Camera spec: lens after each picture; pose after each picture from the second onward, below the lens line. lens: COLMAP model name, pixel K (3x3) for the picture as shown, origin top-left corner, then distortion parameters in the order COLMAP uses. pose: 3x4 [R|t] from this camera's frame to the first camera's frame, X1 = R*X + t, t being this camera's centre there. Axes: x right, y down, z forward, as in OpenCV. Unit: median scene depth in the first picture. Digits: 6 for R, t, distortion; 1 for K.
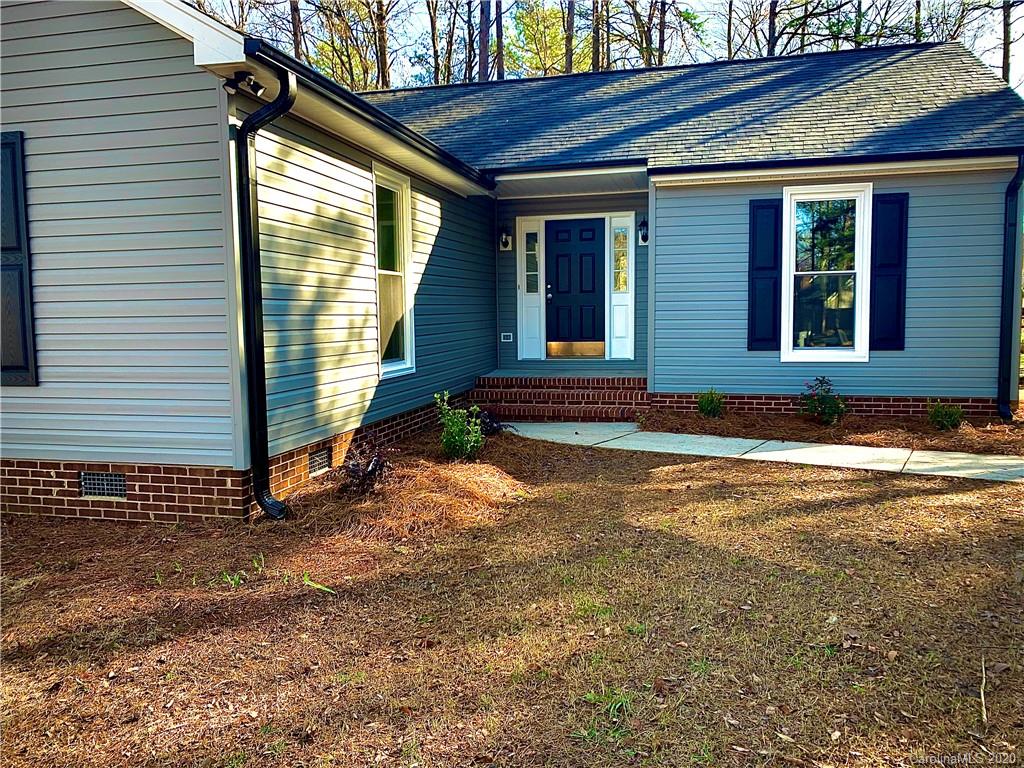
lens RADIAL K [[780.1, 0, 493.3], [0, 780.1, 388.5], [0, 0, 1]] dist [-0.002425, -0.006160]
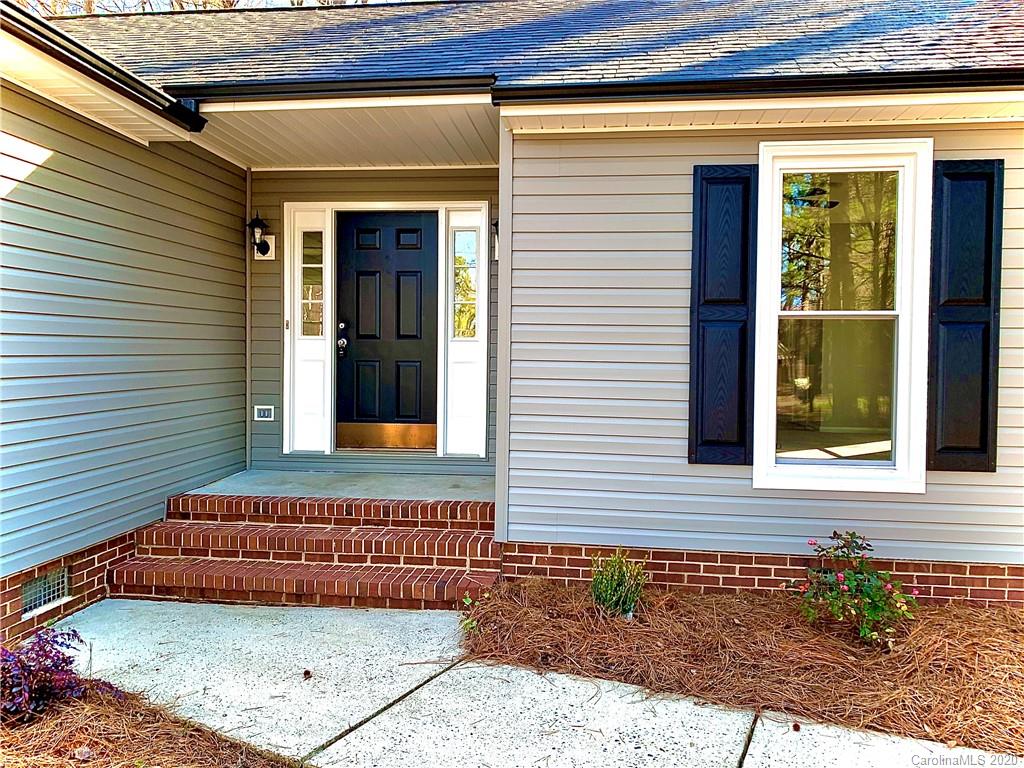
lens RADIAL K [[770.2, 0, 512.0], [0, 770.2, 384.0], [0, 0, 1]] dist [0.008245, 0.001884]
pose [[0.989415, 0.018482, 0.143931, 0.135812], [-0.010357, 0.998321, -0.056994, -0.067667], [-0.144743, 0.054900, 0.987945, 0.503495]]
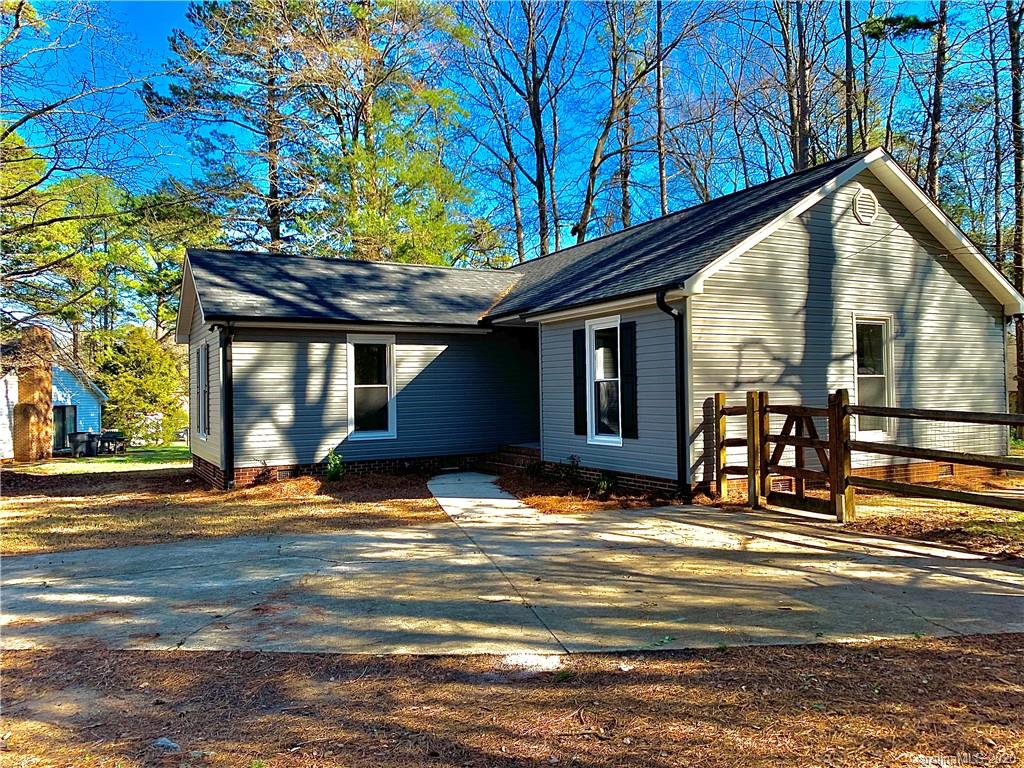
lens RADIAL K [[770.2, 0, 512.0], [0, 770.2, 384.0], [0, 0, 1]] dist [0.008245, 0.001884]
pose [[0.687182, -0.006302, -0.726458, 1.207101], [-0.064185, 0.995525, -0.069351, -0.035023], [0.723644, 0.094285, 0.683703, -0.041076]]
